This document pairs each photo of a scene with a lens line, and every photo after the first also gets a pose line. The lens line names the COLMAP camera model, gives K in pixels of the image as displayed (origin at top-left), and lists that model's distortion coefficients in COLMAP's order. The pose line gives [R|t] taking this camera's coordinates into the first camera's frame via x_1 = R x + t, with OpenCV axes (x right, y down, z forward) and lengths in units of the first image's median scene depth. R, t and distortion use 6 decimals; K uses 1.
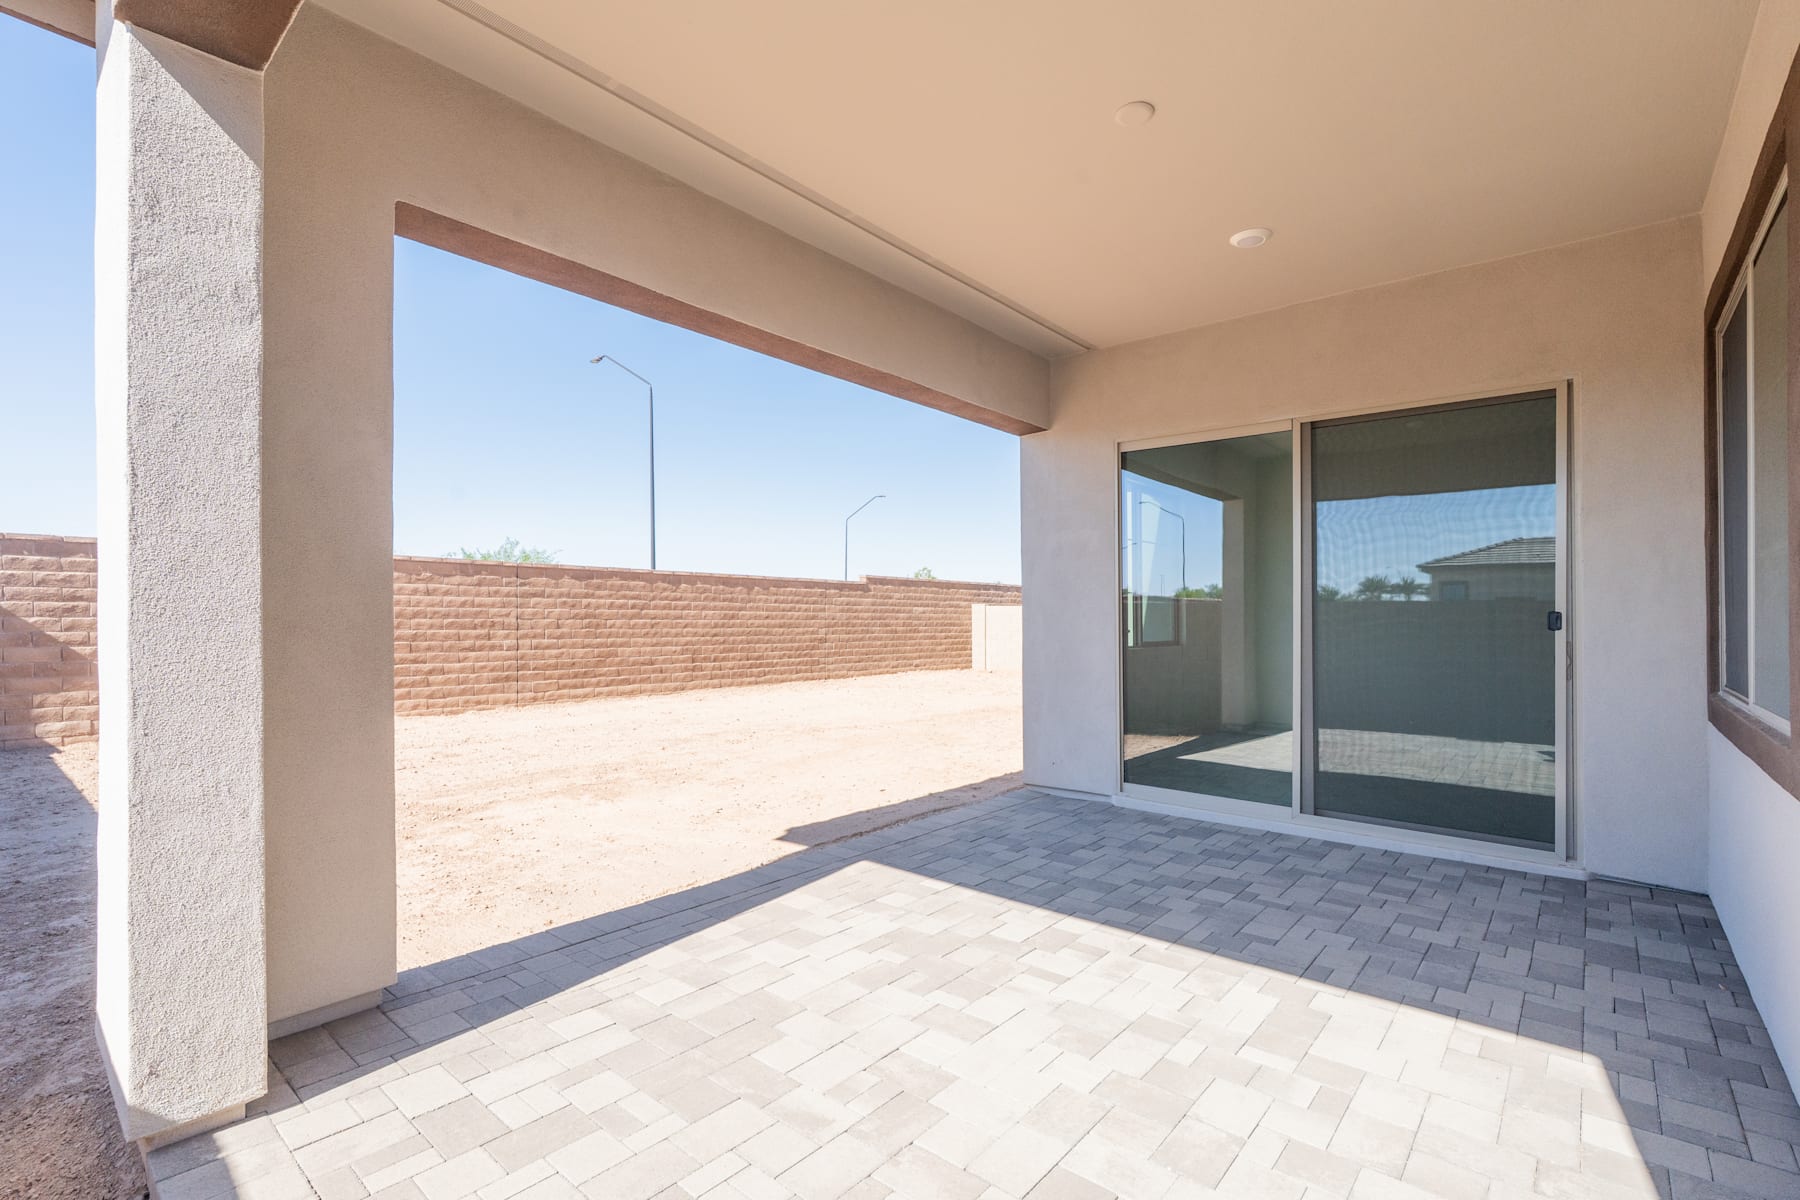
lens RADIAL K [[799.2, 0, 910.6], [0, 799.2, 614.0], [0, 0, 1]] dist [0.002332, 0.000037]
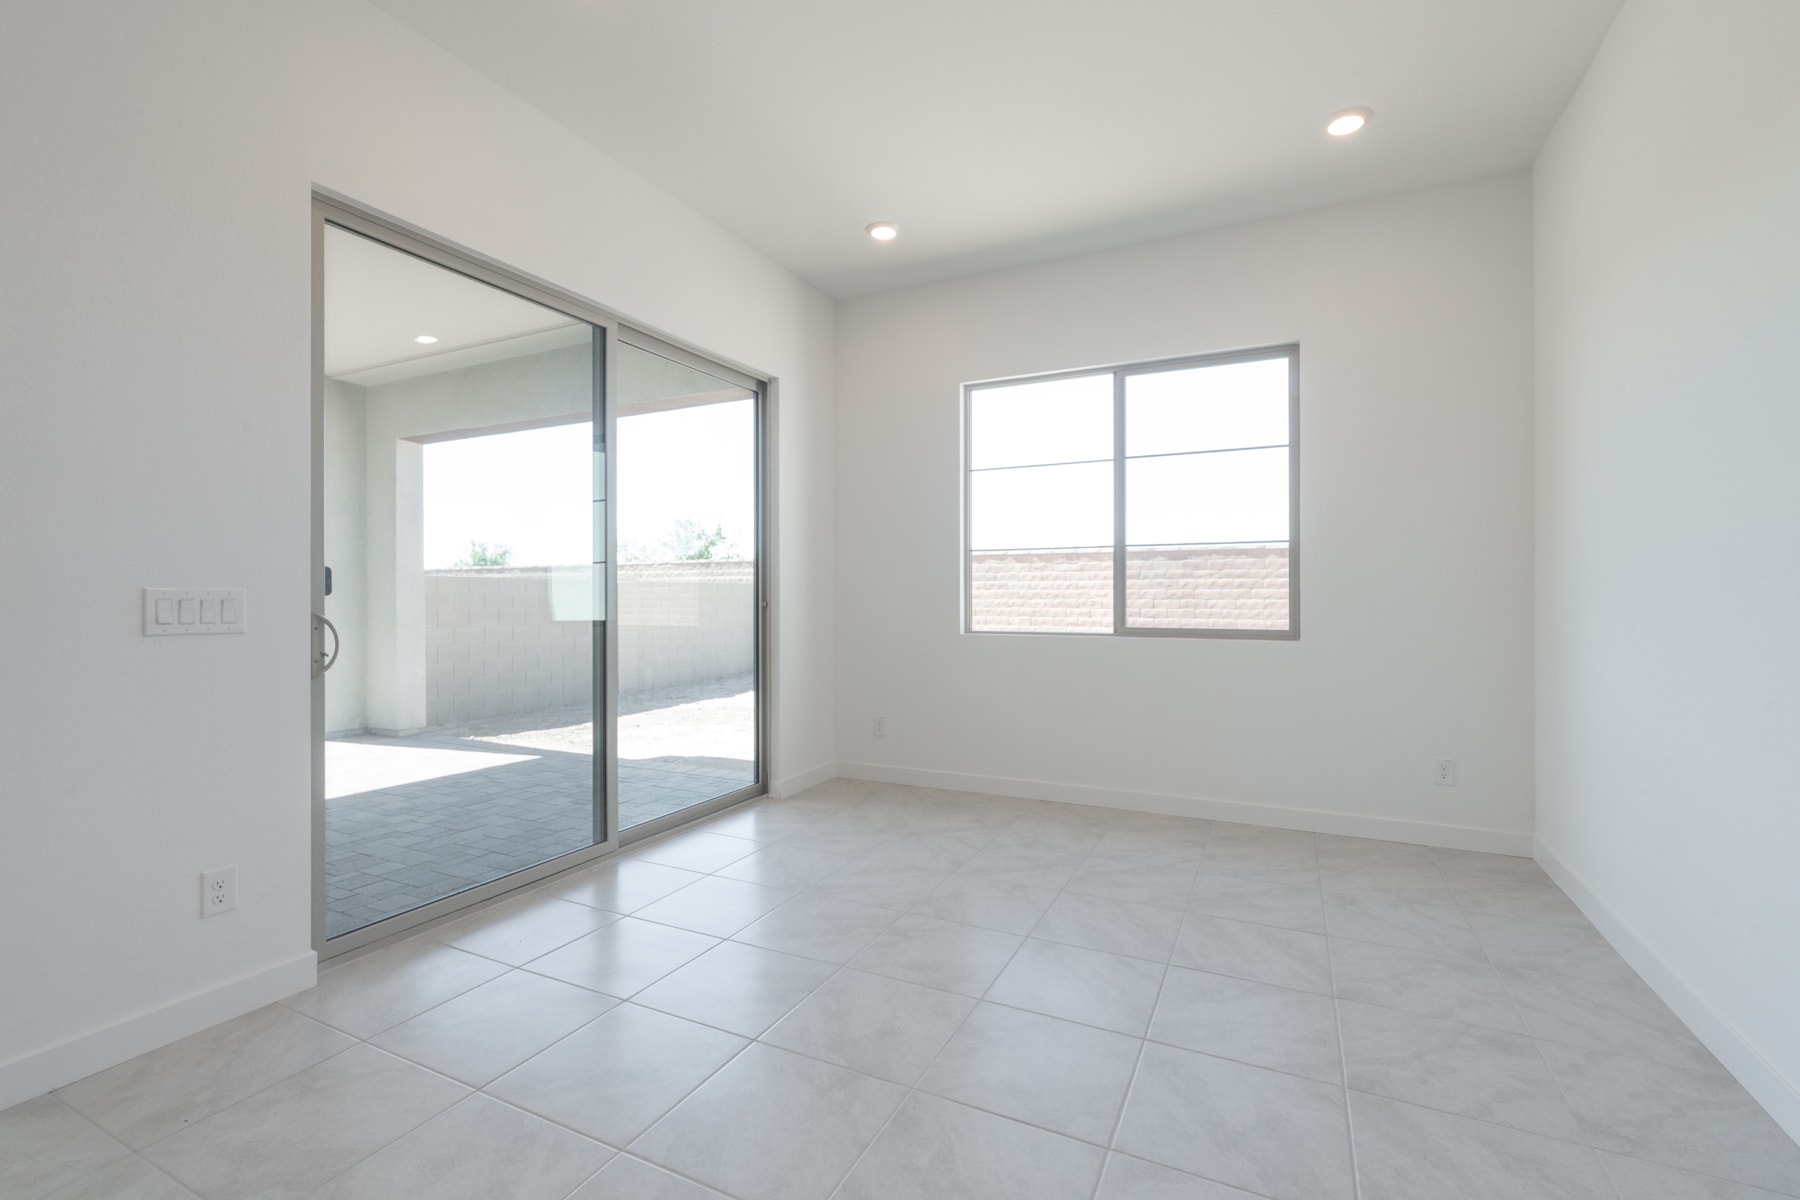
lens RADIAL K [[799.2, 0, 898.8], [0, 799.2, 598.9], [0, 0, 1]] dist [0.002332, 0.000037]
pose [[0.247343, -0.006911, -0.968903, 0.500300], [0.005941, 0.999967, -0.005616, 0.010098], [0.968910, -0.004367, 0.247375, 0.418516]]
